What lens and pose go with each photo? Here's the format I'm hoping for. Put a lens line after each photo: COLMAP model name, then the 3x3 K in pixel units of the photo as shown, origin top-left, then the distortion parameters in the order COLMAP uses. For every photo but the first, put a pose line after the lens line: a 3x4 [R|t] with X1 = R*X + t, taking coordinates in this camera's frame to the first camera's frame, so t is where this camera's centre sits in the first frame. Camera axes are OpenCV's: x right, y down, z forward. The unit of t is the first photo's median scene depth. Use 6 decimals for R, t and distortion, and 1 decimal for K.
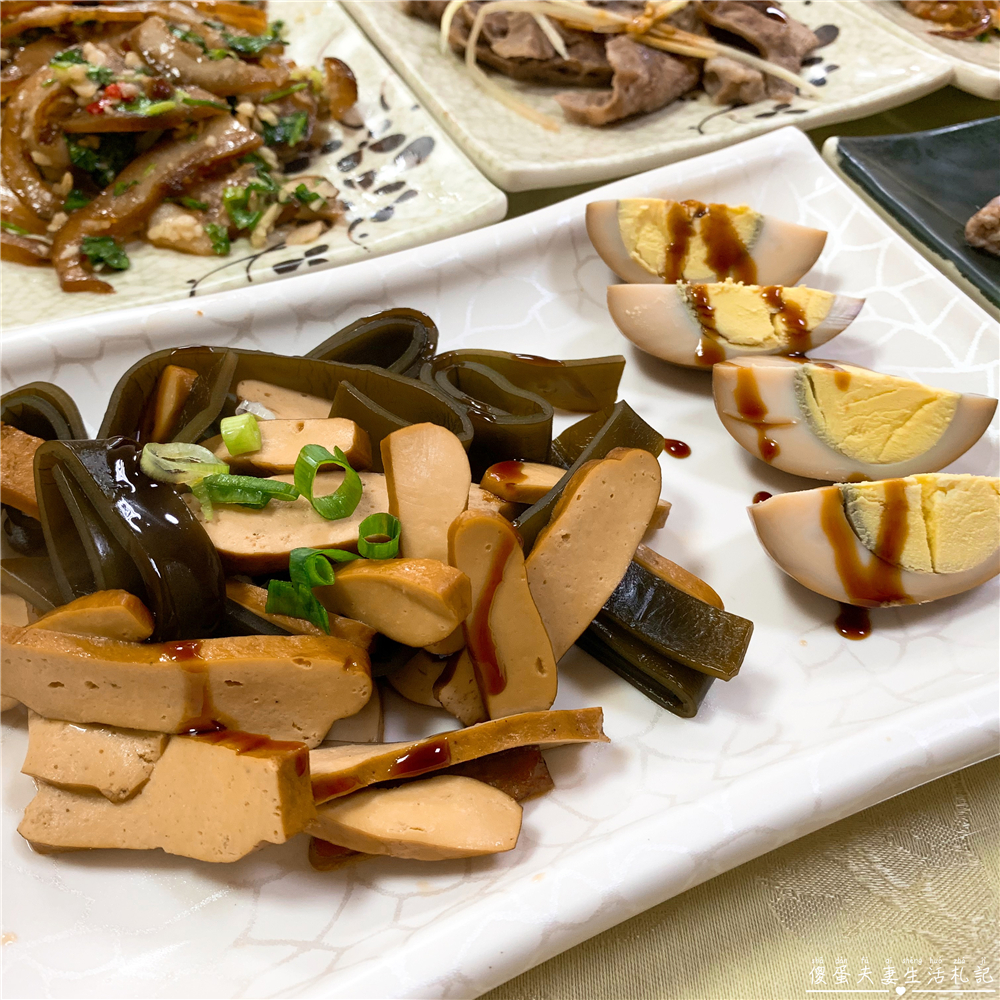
lens RADIAL K [[1022.2, 0, 504.9], [0, 1022.2, 496.1], [0, 0, 1]] dist [-0.028208, 0.000000]
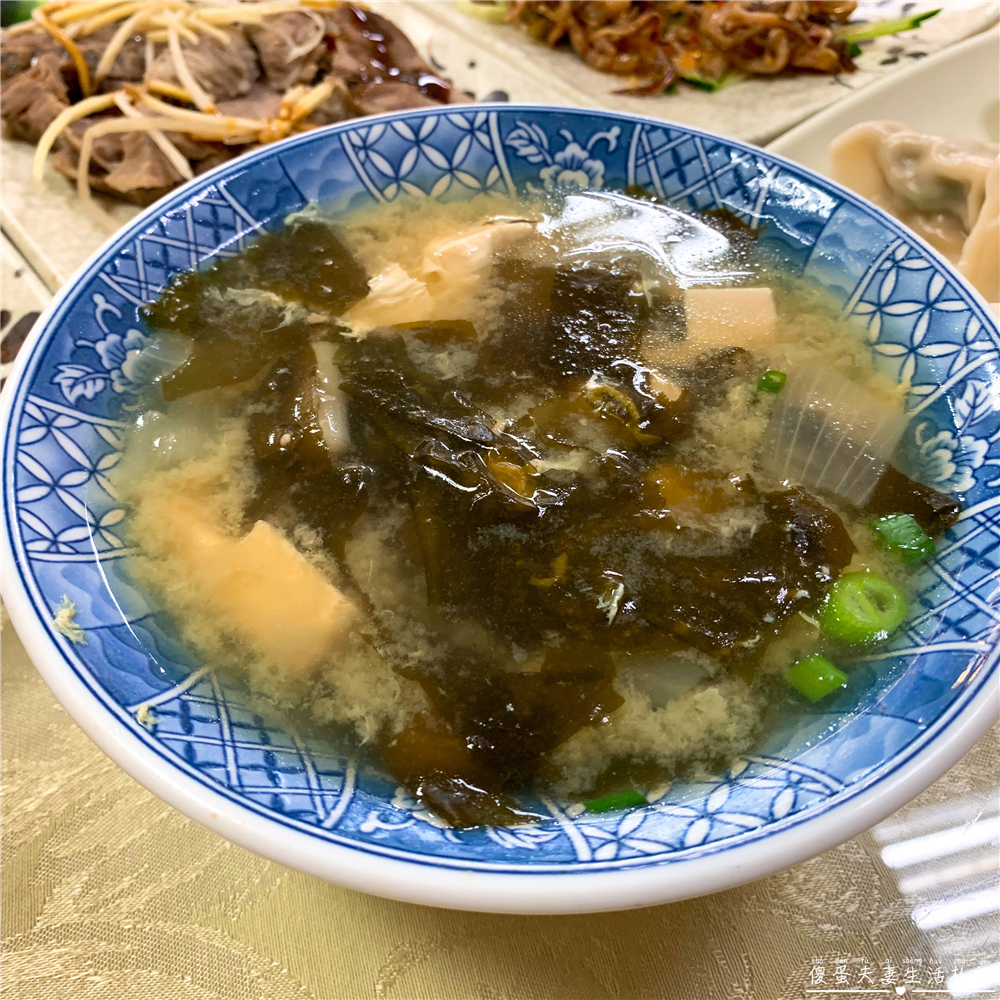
lens RADIAL K [[1022.2, 0, 502.0], [0, 1022.2, 497.8], [0, 0, 1]] dist [-0.028208, 0.000000]
pose [[0.971384, -0.177647, 0.157652, 0.135191], [0.172132, 0.983900, 0.048084, -0.175387], [-0.163656, -0.019571, 0.986323, 0.116377]]
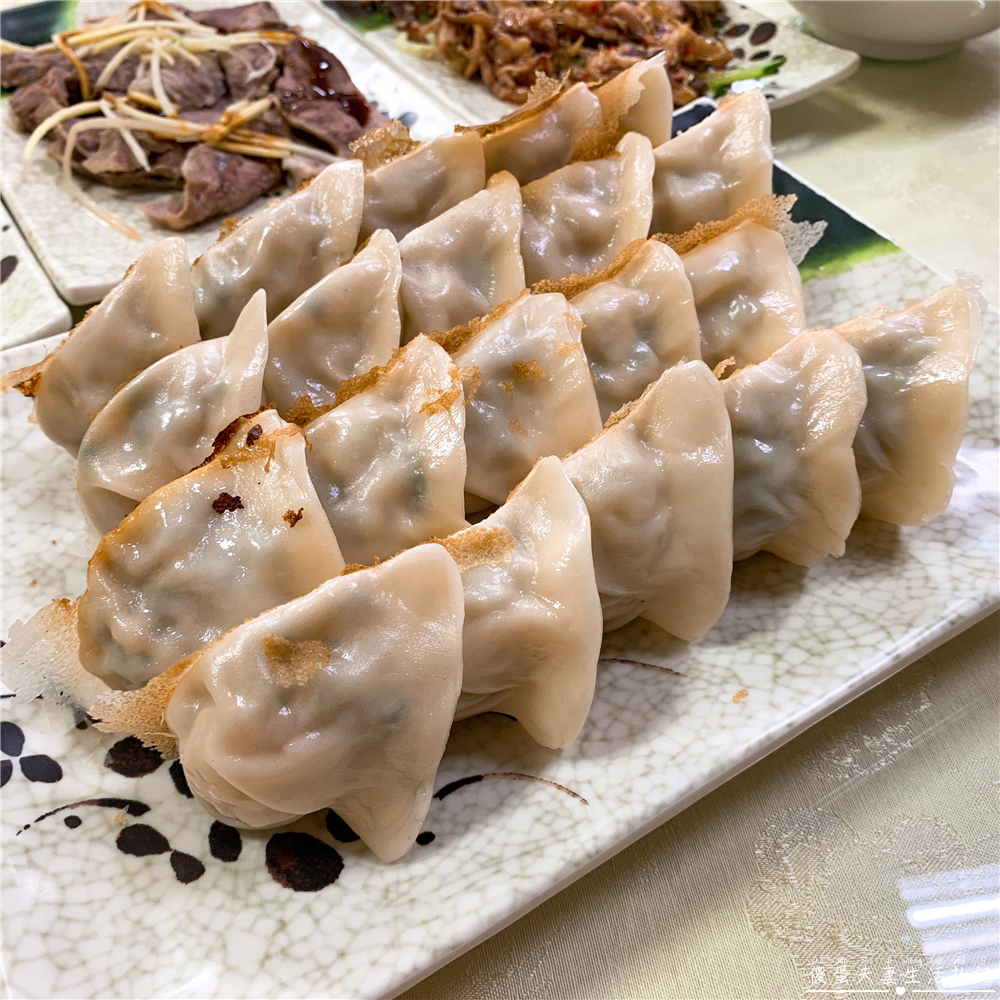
lens RADIAL K [[1022.2, 0, 504.8], [0, 1022.2, 504.1], [0, 0, 1]] dist [-0.028208, 0.000000]
pose [[0.990619, -0.102571, 0.090295, 0.319732], [0.102745, 0.994704, 0.002738, -0.036112], [-0.090098, 0.006565, 0.995911, -0.131305]]
